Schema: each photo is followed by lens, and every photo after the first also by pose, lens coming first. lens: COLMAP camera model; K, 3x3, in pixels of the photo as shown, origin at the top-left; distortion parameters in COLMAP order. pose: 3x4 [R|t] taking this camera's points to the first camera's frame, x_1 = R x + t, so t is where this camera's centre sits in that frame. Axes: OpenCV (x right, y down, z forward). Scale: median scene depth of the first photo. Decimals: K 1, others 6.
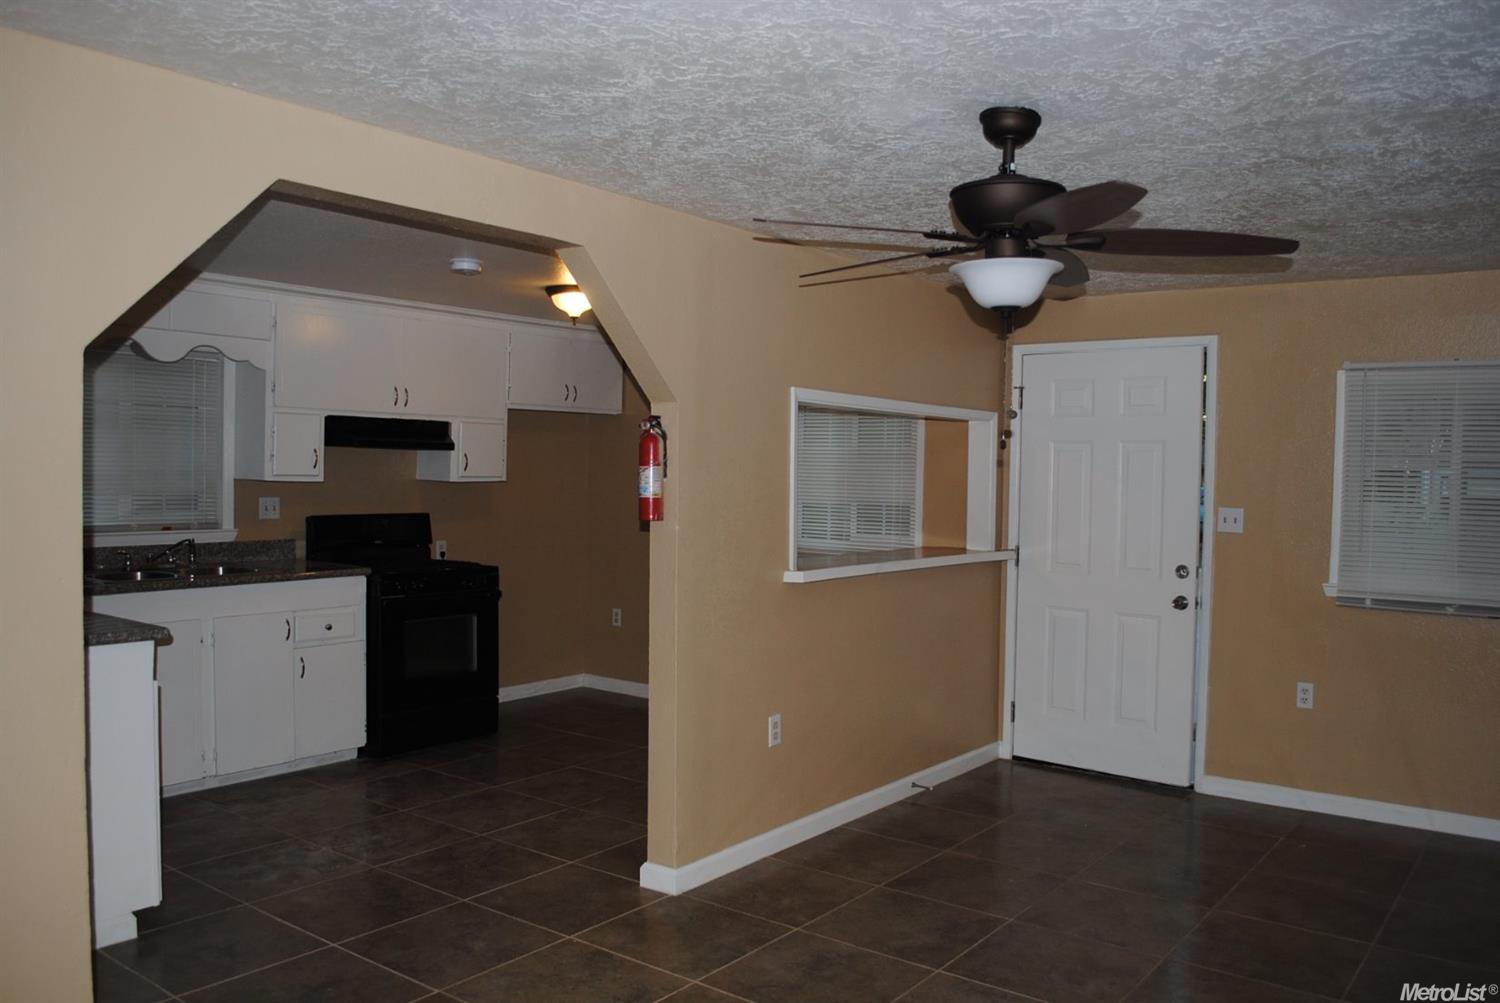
lens RADIAL K [[1198.3, 0, 749.1], [0, 1198.3, 505.9], [0, 0, 1]] dist [-0.078069, 0.005692]
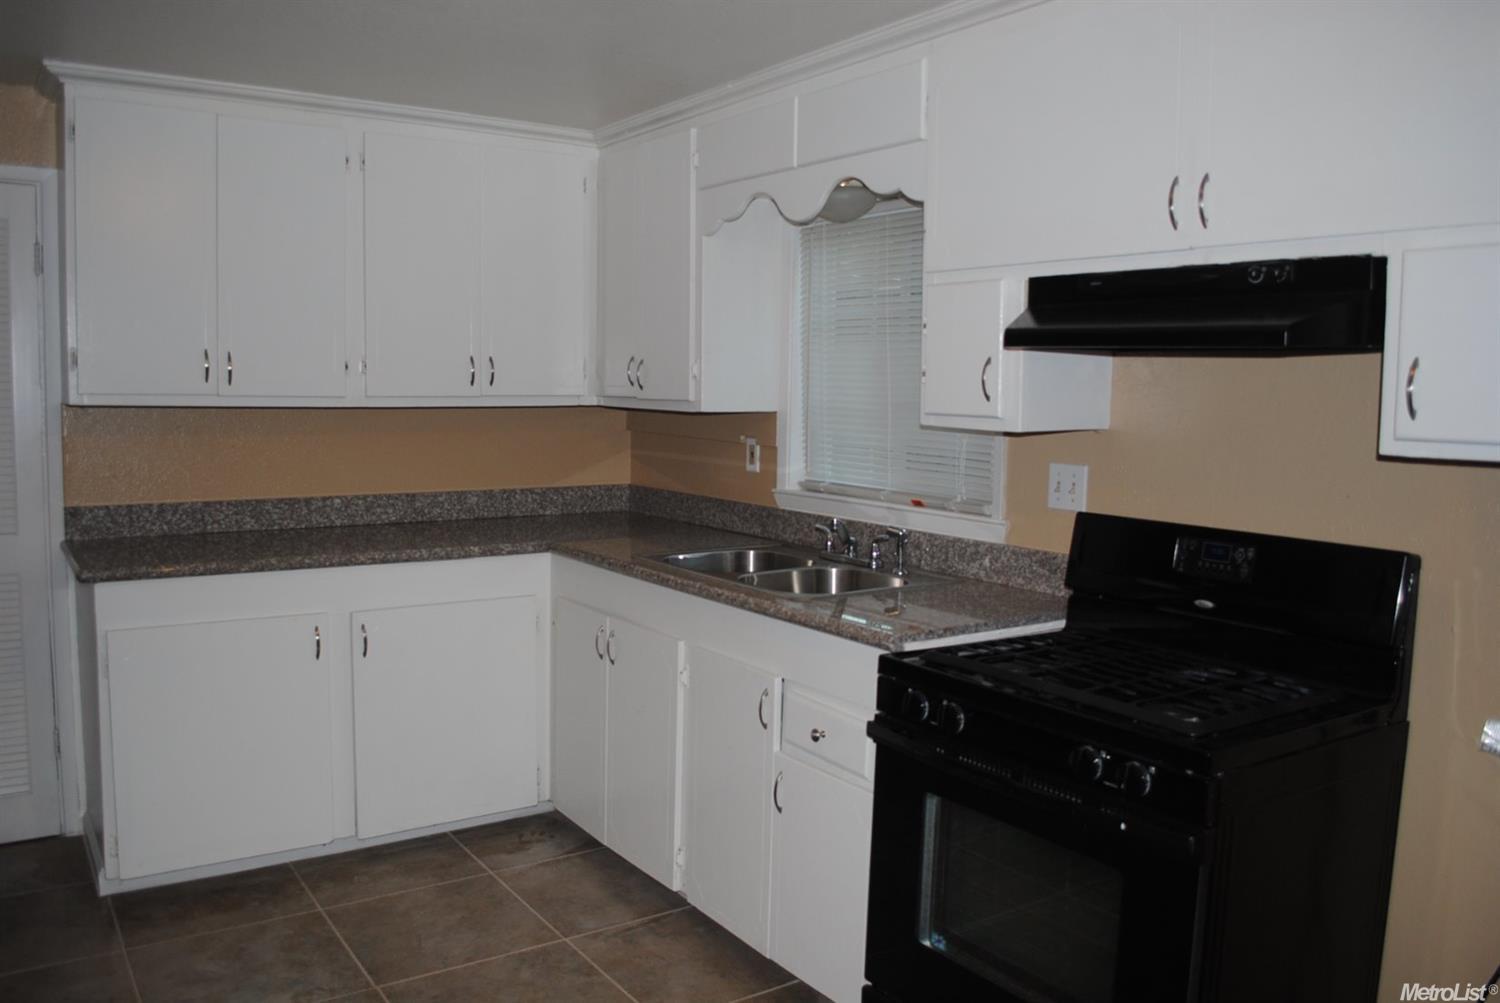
lens RADIAL K [[1198.3, 0, 748.6], [0, 1198.3, 506.7], [0, 0, 1]] dist [-0.078069, 0.005692]
pose [[-0.315364, 0.071970, -0.946238, 0.091693], [-0.056011, 0.993970, 0.094268, -0.028993], [0.947317, 0.082728, -0.309431, 1.046018]]
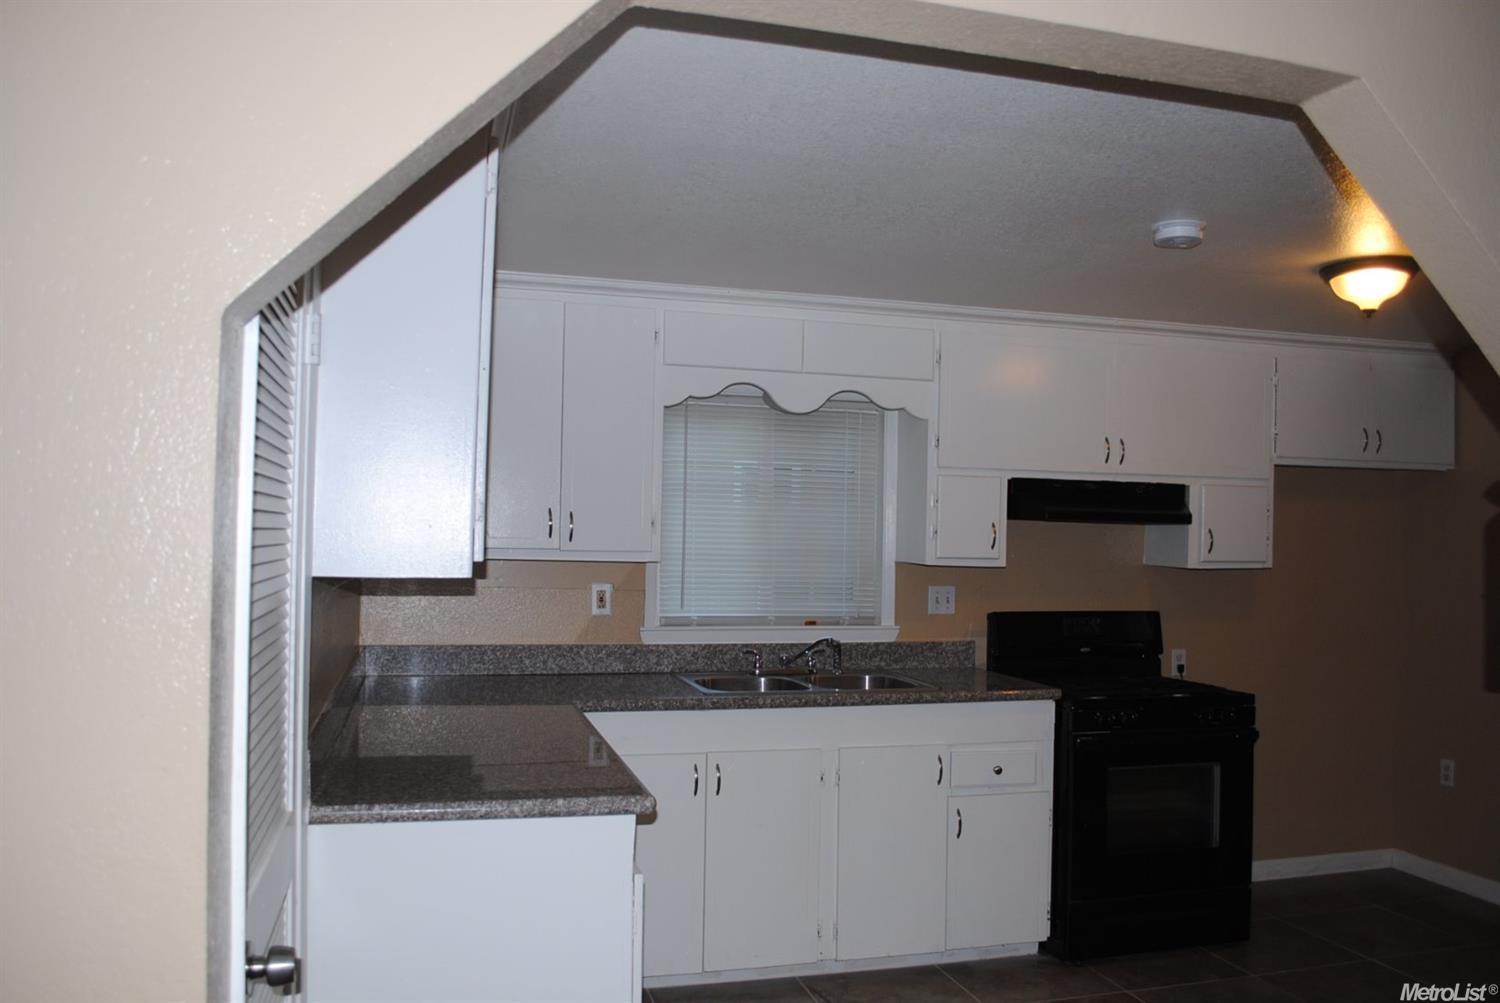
lens RADIAL K [[1198.3, 0, 747.8], [0, 1198.3, 504.3], [0, 0, 1]] dist [-0.078069, 0.005692]
pose [[0.796807, -0.017815, -0.603971, -0.035084], [-0.023576, 0.997888, -0.060537, -0.010490], [0.603773, 0.062475, 0.794704, 0.305988]]
